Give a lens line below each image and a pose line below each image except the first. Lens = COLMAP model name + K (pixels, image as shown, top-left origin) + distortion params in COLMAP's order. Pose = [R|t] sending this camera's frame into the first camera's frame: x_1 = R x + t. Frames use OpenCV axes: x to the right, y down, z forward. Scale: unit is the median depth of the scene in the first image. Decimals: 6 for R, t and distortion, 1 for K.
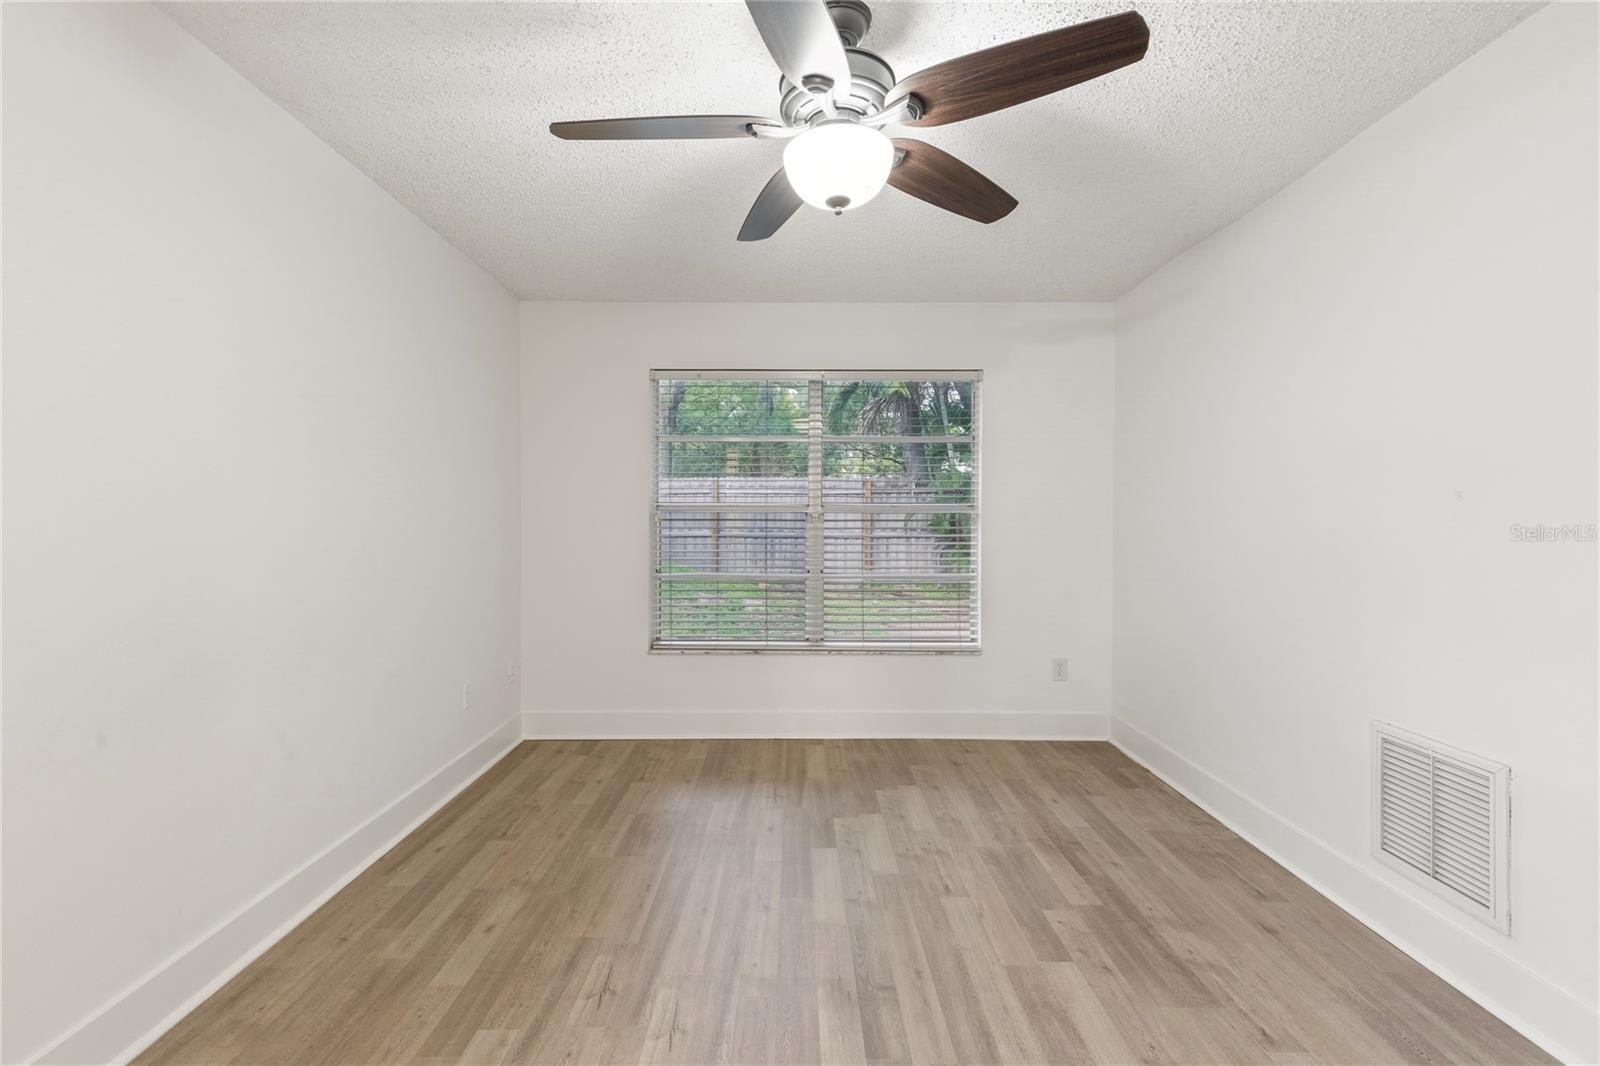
lens RADIAL K [[716.2, 0, 792.6], [0, 716.2, 527.9], [0, 0, 1]] dist [0.007455, -0.000292]
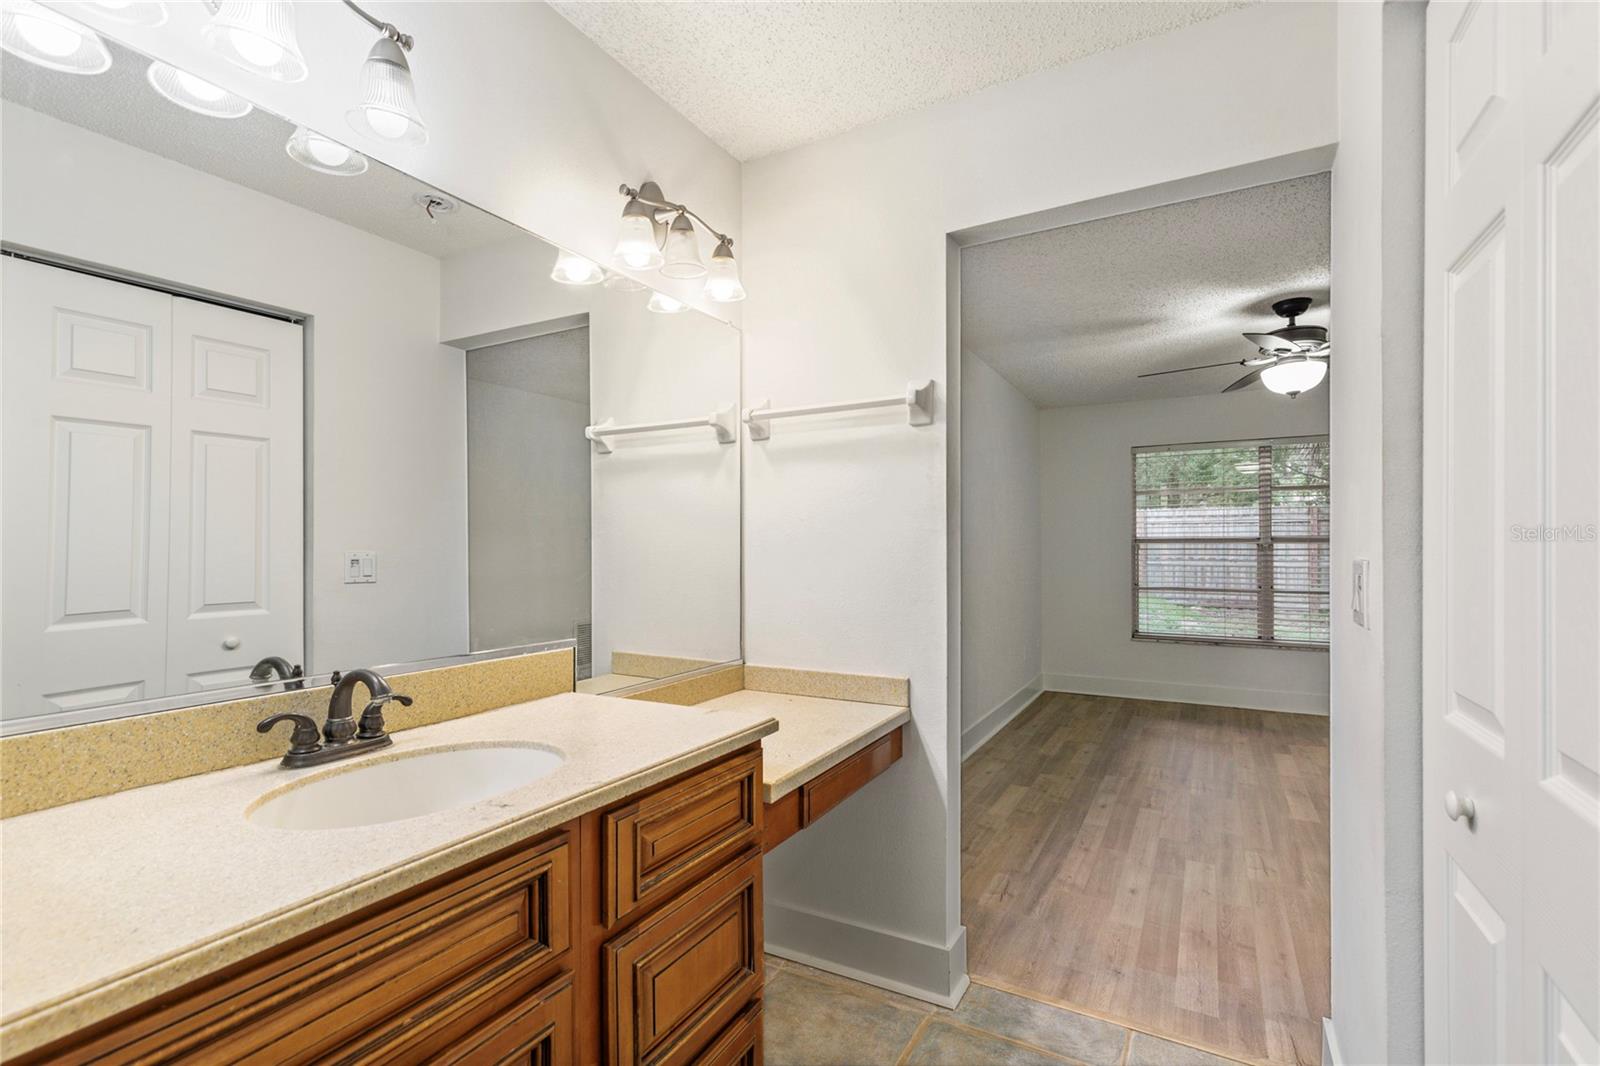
lens RADIAL K [[725.7, 0, 802.0], [0, 725.7, 538.7], [0, 0, 1]] dist [0.012274, 0.000111]
pose [[0.873960, -0.008487, -0.485924, -0.099753], [-0.003329, 0.999719, -0.023449, 0.007650], [0.485987, 0.022111, 0.873686, -0.979025]]
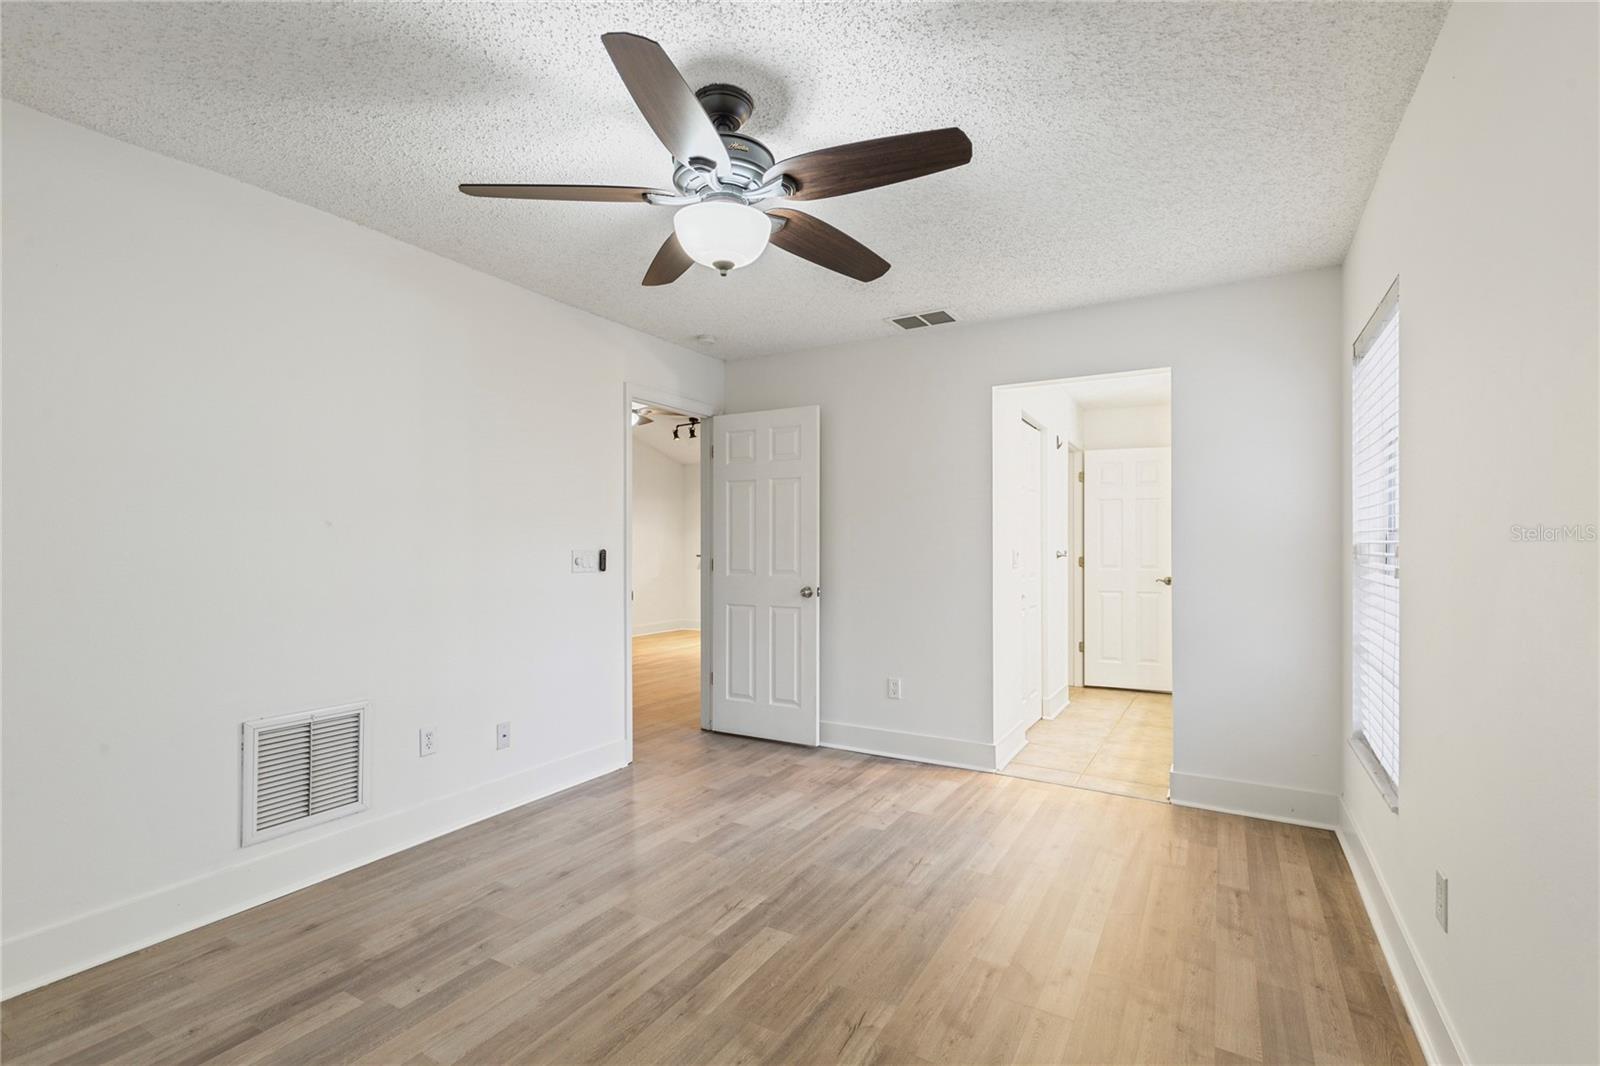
lens RADIAL K [[725.7, 0, 802.0], [0, 725.7, 538.7], [0, 0, 1]] dist [0.012274, 0.000111]
pose [[-0.865571, -0.001454, 0.500784, -0.416816], [0.000824, 0.999990, 0.004328, -0.016567], [-0.500785, 0.004159, -0.865561, 1.291029]]
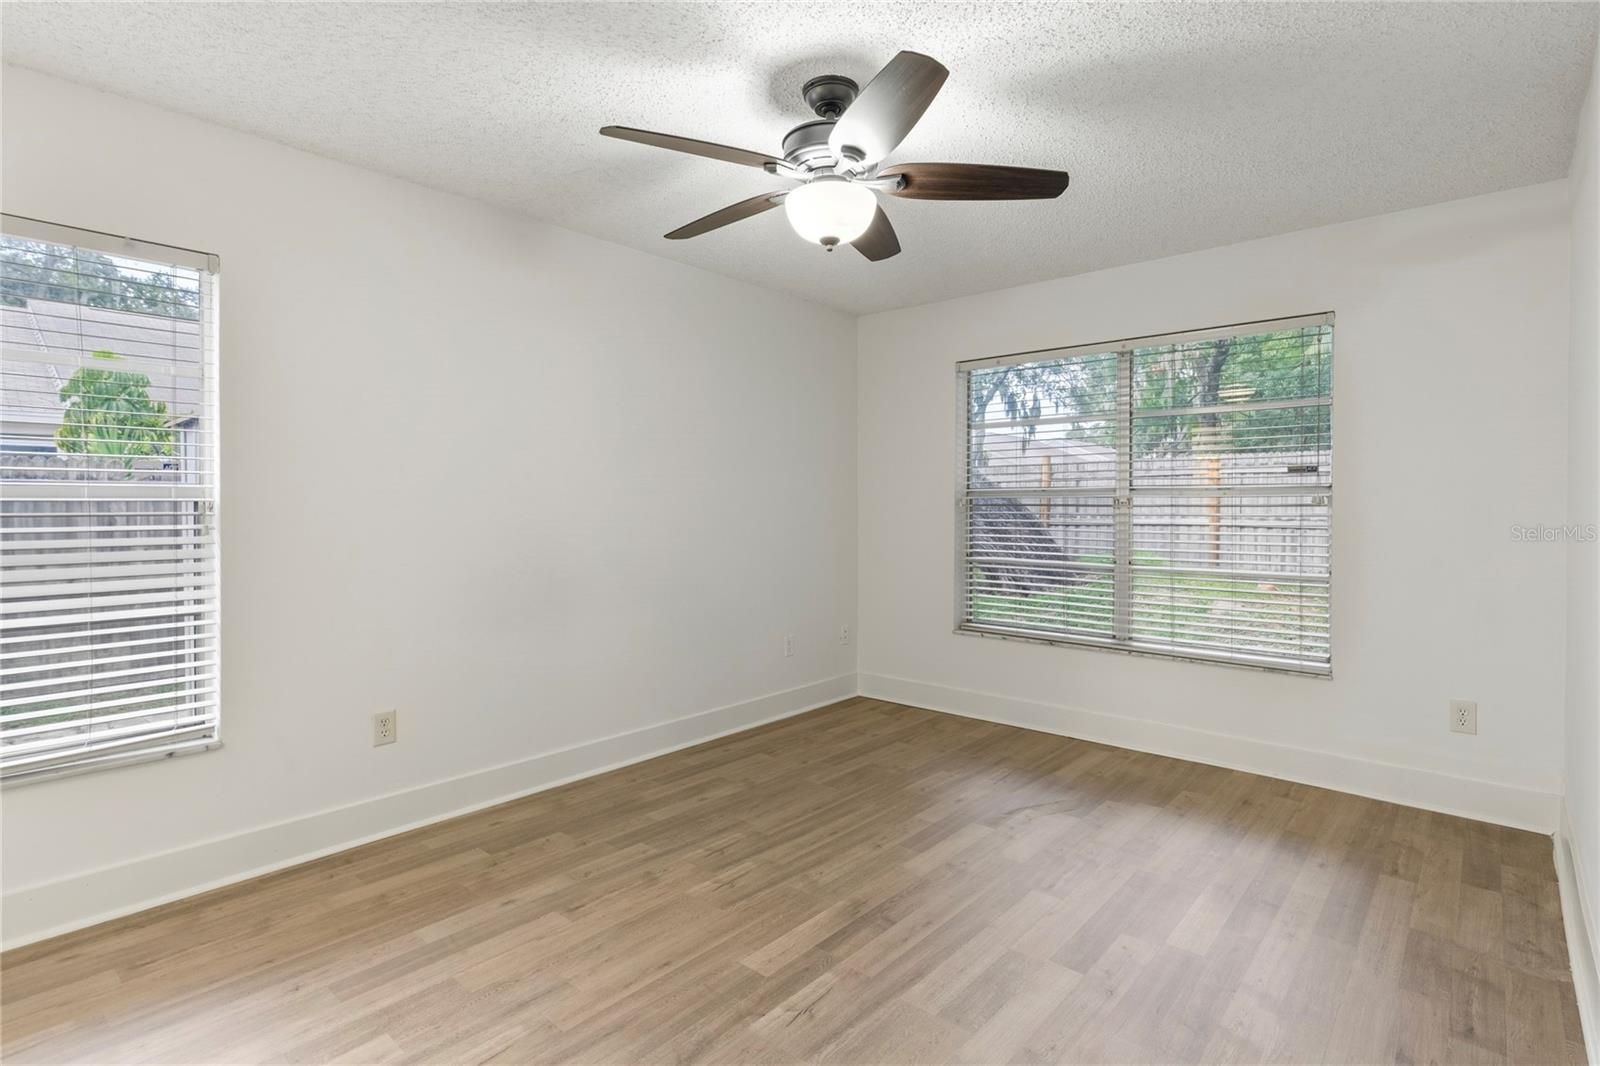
lens RADIAL K [[779.5, 0, 808.4], [0, 779.5, 512.1], [0, 0, 1]] dist [0.000626, 0.000017]
pose [[0.754467, 0.003872, -0.656326, 0.595396], [-0.006608, 0.999977, -0.001697, 0.002443], [0.656304, 0.005618, 0.754475, -0.006033]]
